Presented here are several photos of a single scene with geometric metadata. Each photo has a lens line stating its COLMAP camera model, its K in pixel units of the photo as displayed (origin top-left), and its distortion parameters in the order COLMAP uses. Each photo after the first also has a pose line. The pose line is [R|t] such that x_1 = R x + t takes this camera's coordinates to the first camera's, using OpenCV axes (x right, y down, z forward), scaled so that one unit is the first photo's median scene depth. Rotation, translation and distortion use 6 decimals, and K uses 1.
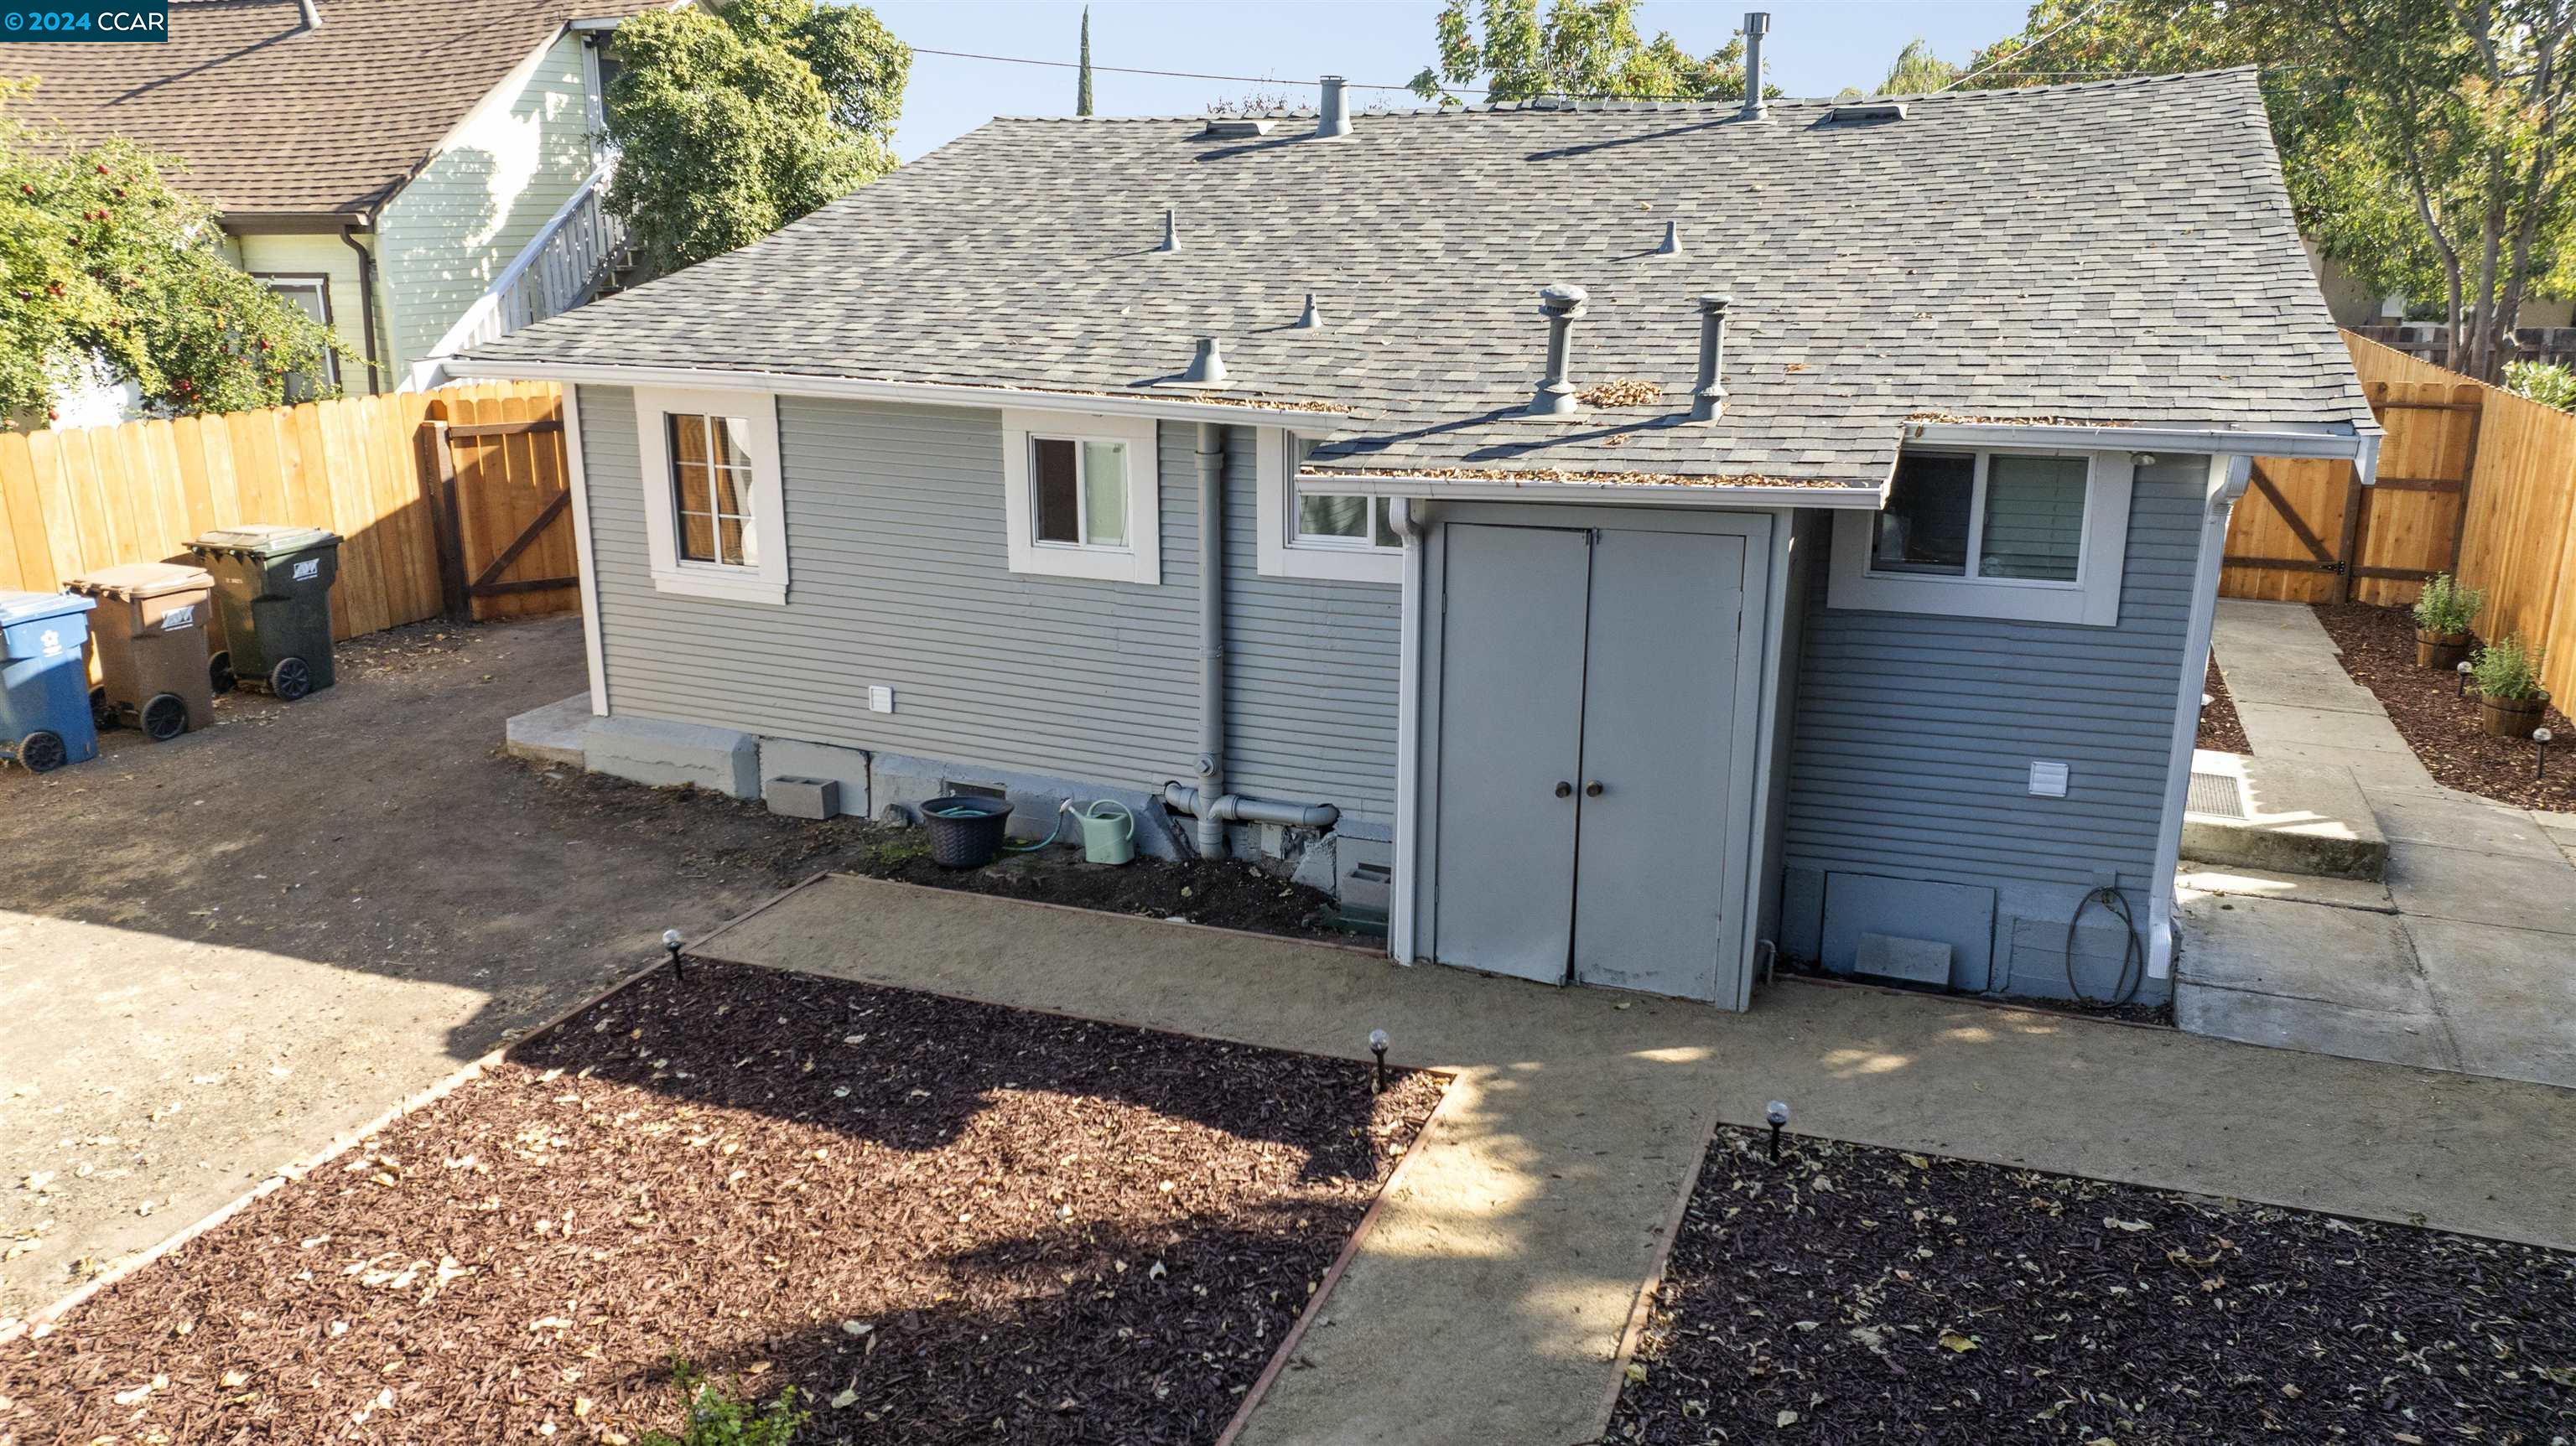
lens RADIAL K [[1808.0, 0, 1282.0], [0, 1808.0, 718.4], [0, 0, 1]] dist [-0.028392, 0.026679]
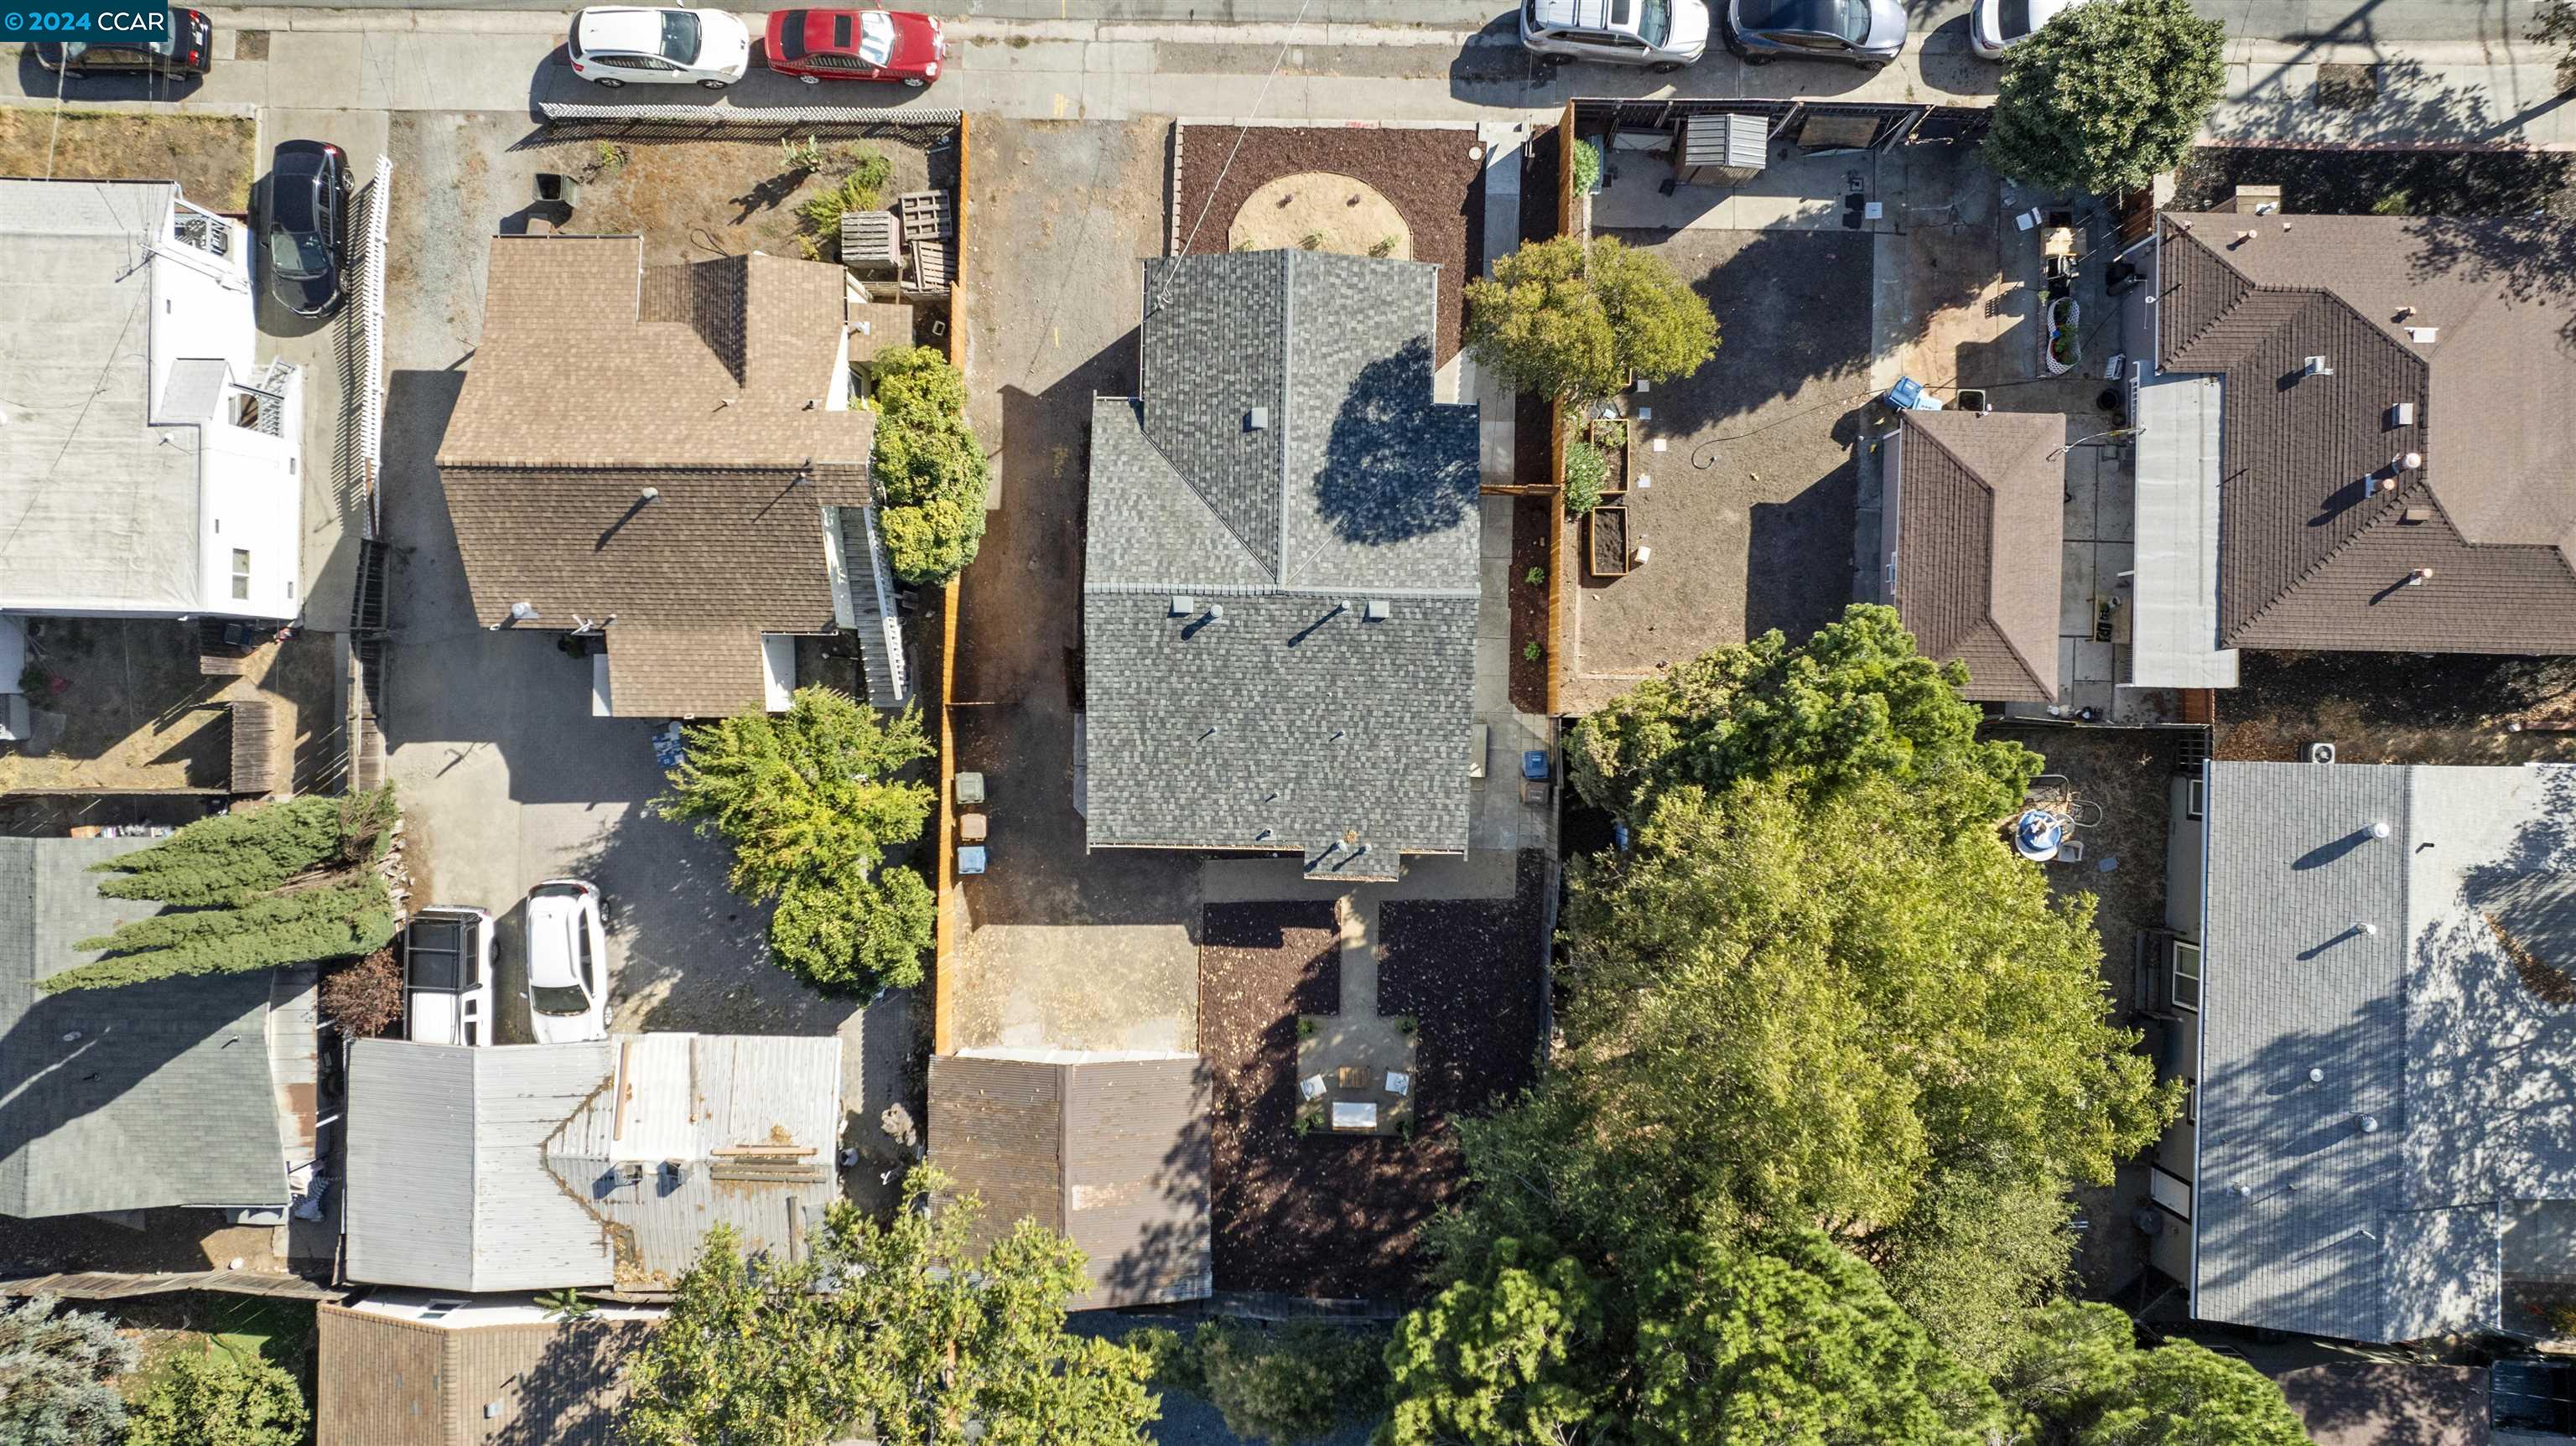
lens RADIAL K [[1798.2, 0, 1284.1], [0, 1798.2, 725.0], [0, 0, 1]] dist [-0.012365, -0.003085]
pose [[0.933969, -0.357049, -0.014739, 0.227570], [0.106765, 0.239441, 0.965023, -6.539391], [-0.341031, -0.902876, 0.261751, -0.083731]]
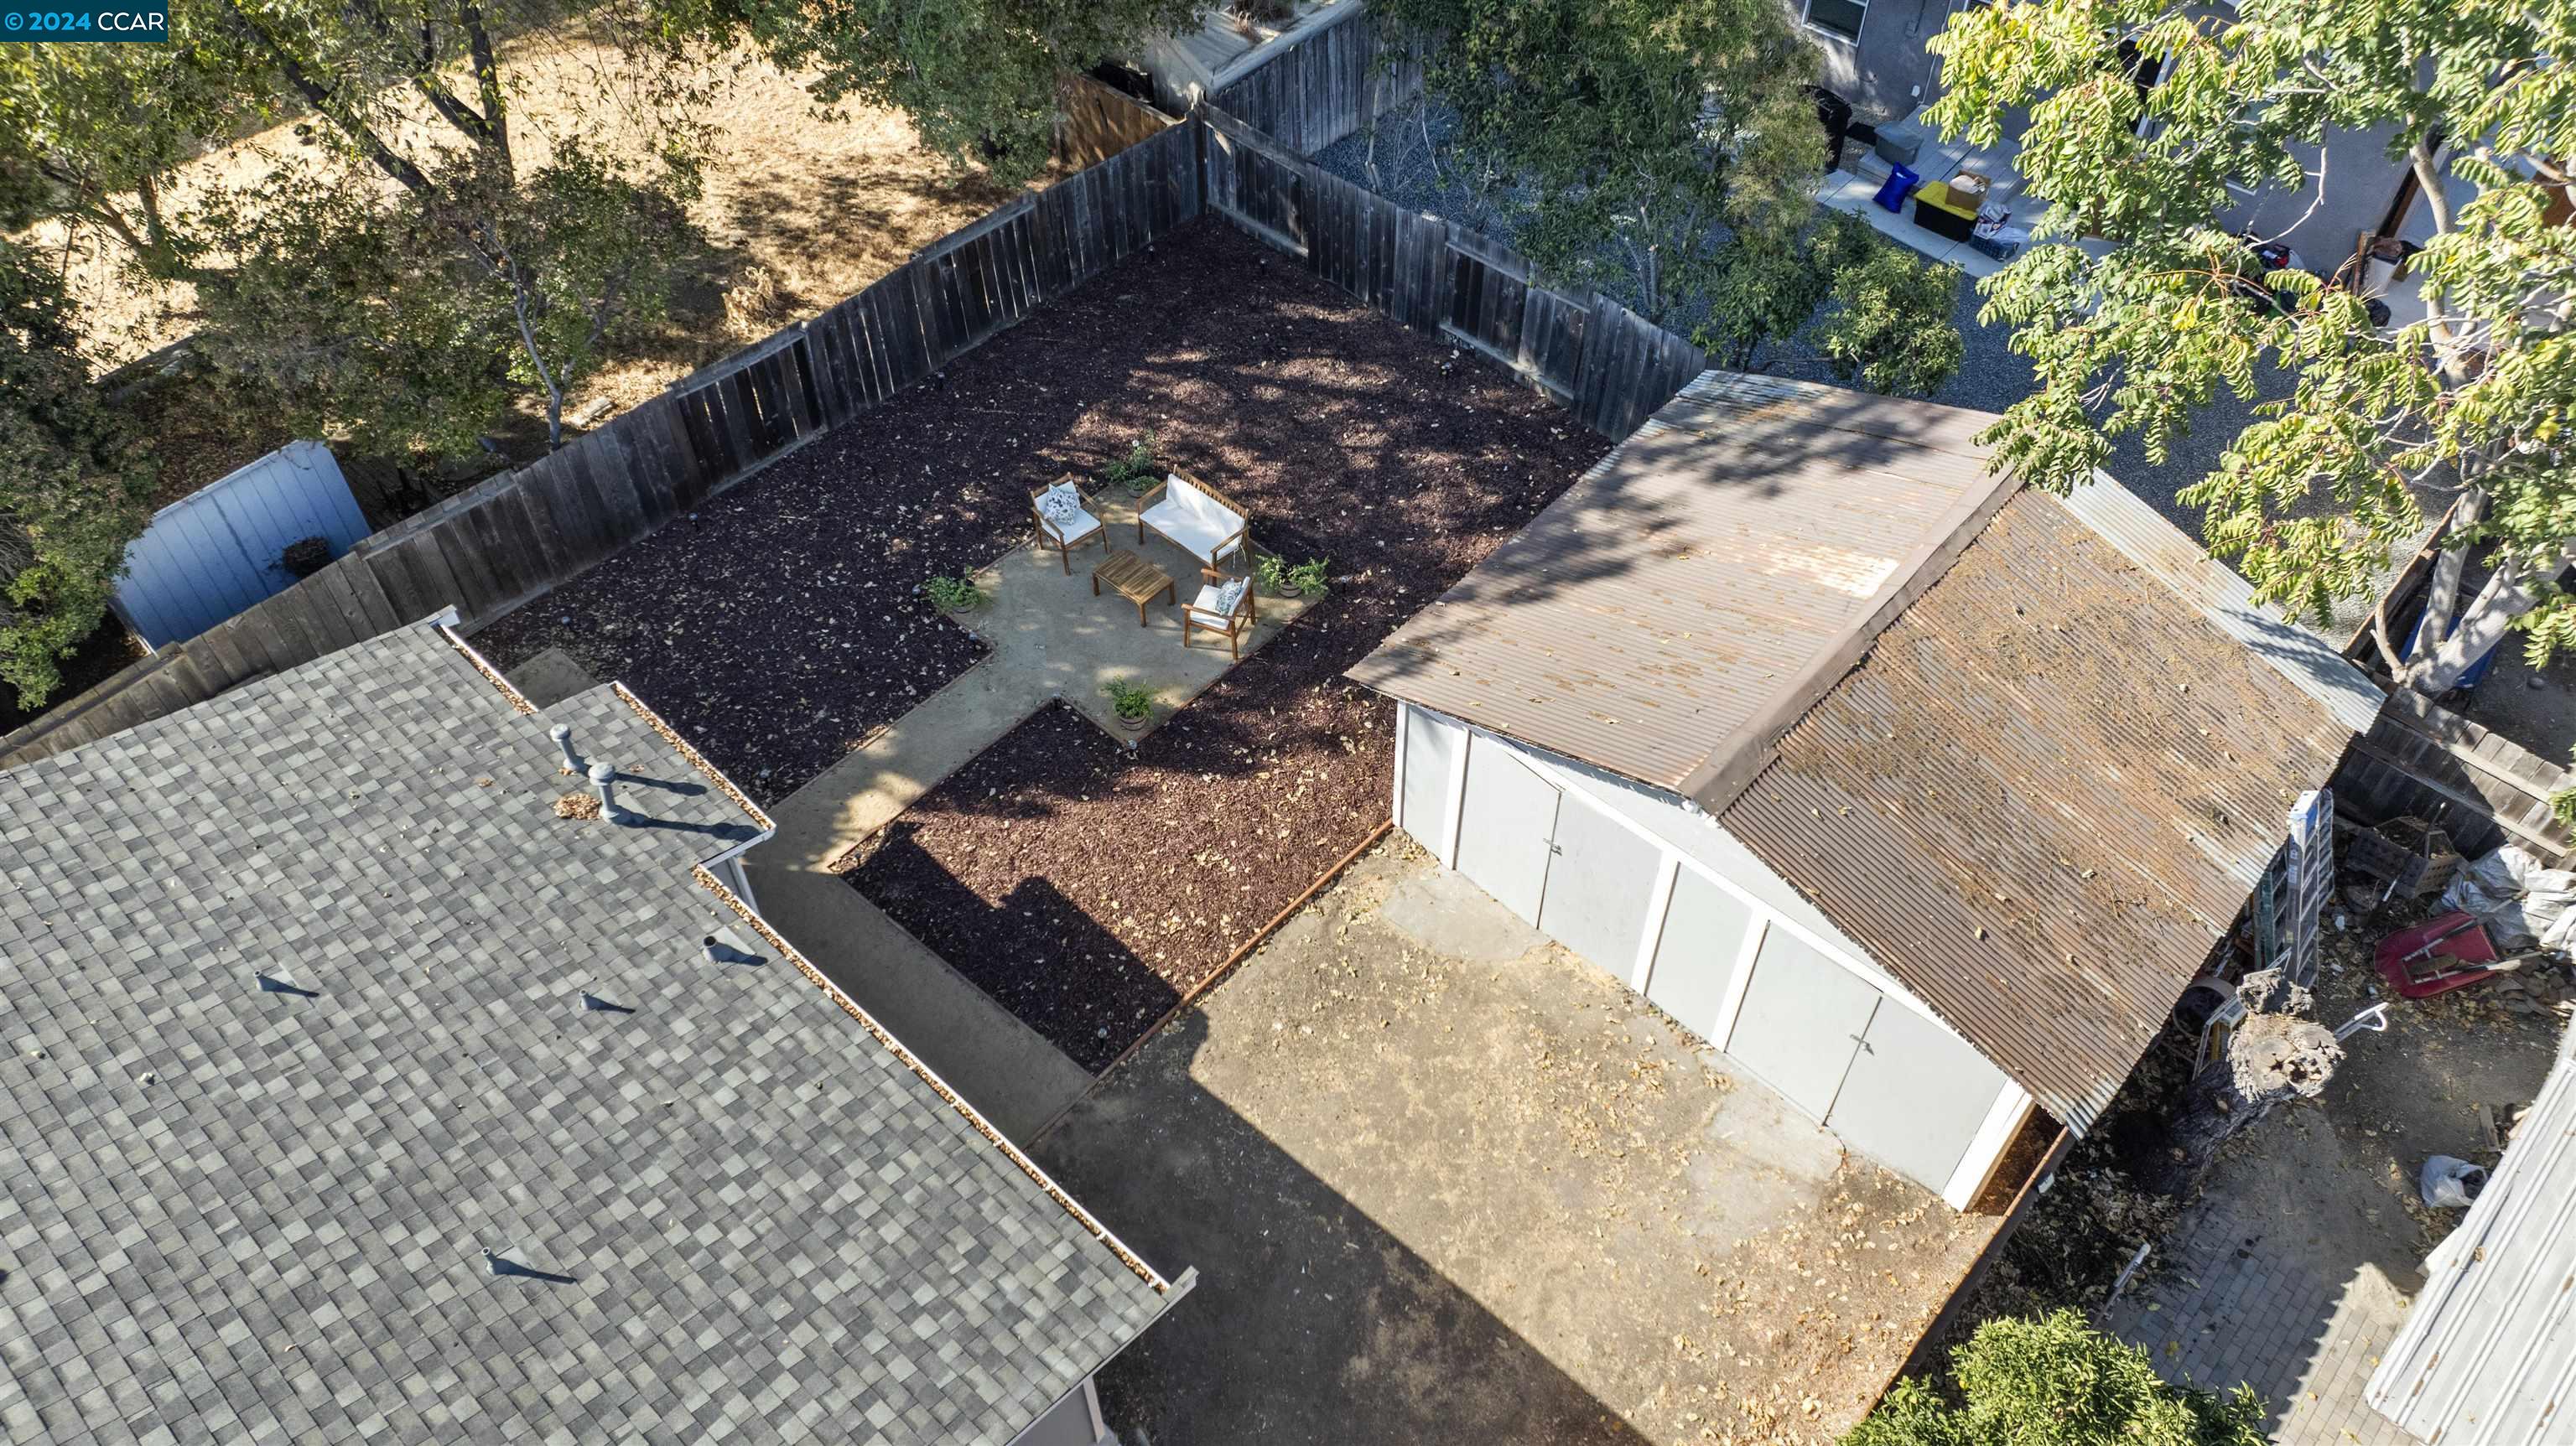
lens RADIAL K [[1812.0, 0, 1280.1], [0, 1812.0, 727.8], [0, 0, 1]] dist [-0.013920, 0.001106]
pose [[-0.935351, -0.261632, 0.238050, -1.045098], [0.100135, 0.449604, 0.887597, -2.066077], [-0.339252, 0.854052, -0.394339, 1.637204]]
